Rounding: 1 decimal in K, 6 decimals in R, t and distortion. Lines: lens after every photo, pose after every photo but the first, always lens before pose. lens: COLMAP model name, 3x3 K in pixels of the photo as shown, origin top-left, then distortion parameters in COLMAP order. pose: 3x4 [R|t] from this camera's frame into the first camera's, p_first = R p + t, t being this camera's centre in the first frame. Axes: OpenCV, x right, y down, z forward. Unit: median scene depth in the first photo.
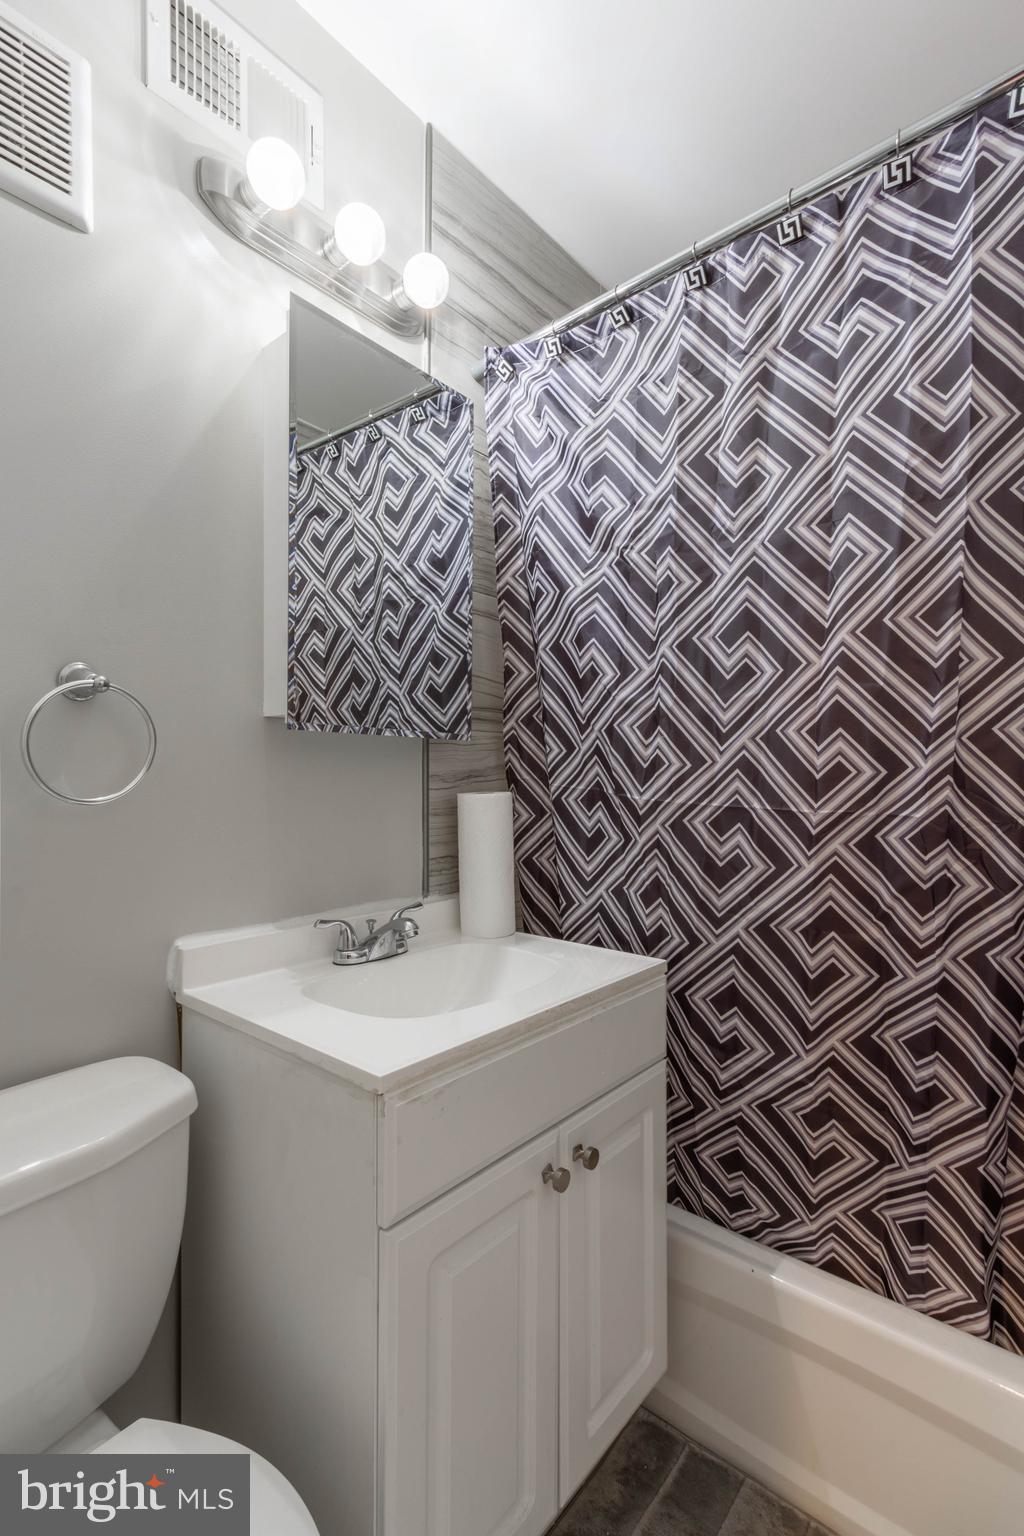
lens RADIAL K [[704.6, 0, 512.0], [0, 704.6, 768.0], [0, 0, 1]] dist [0.001912, -0.000990]
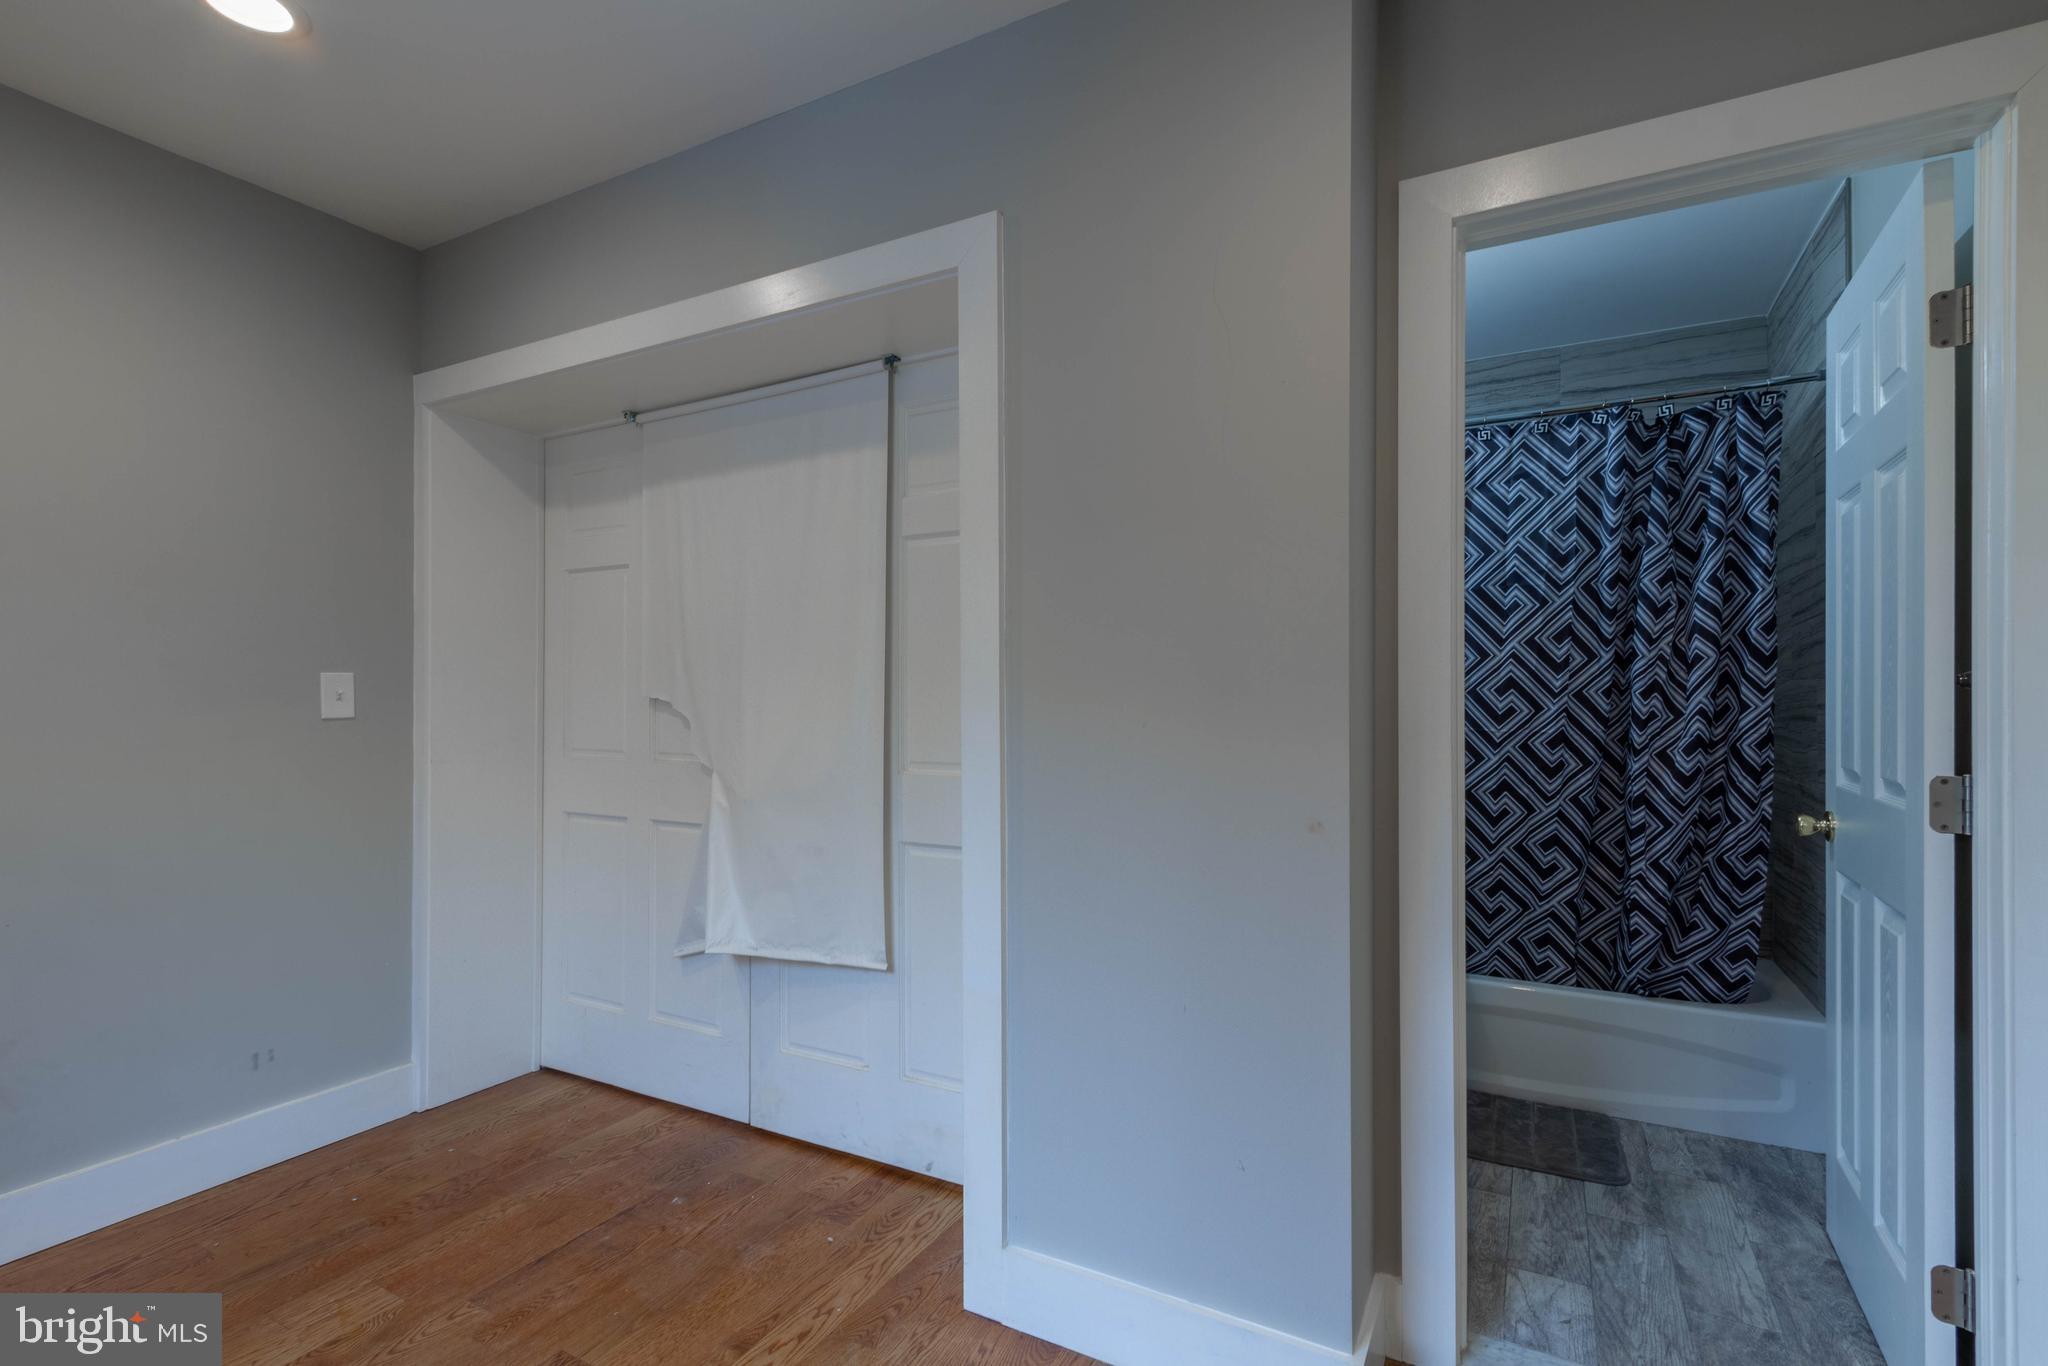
lens RADIAL K [[939.5, 0, 1024.0], [0, 939.5, 683.0], [0, 0, 1]] dist [0.001912, -0.000990]
pose [[0.977333, 0.003078, 0.211686, -1.506658], [-0.001440, 0.999968, -0.007892, -0.052318], [-0.211704, 0.007408, 0.977306, -1.368693]]
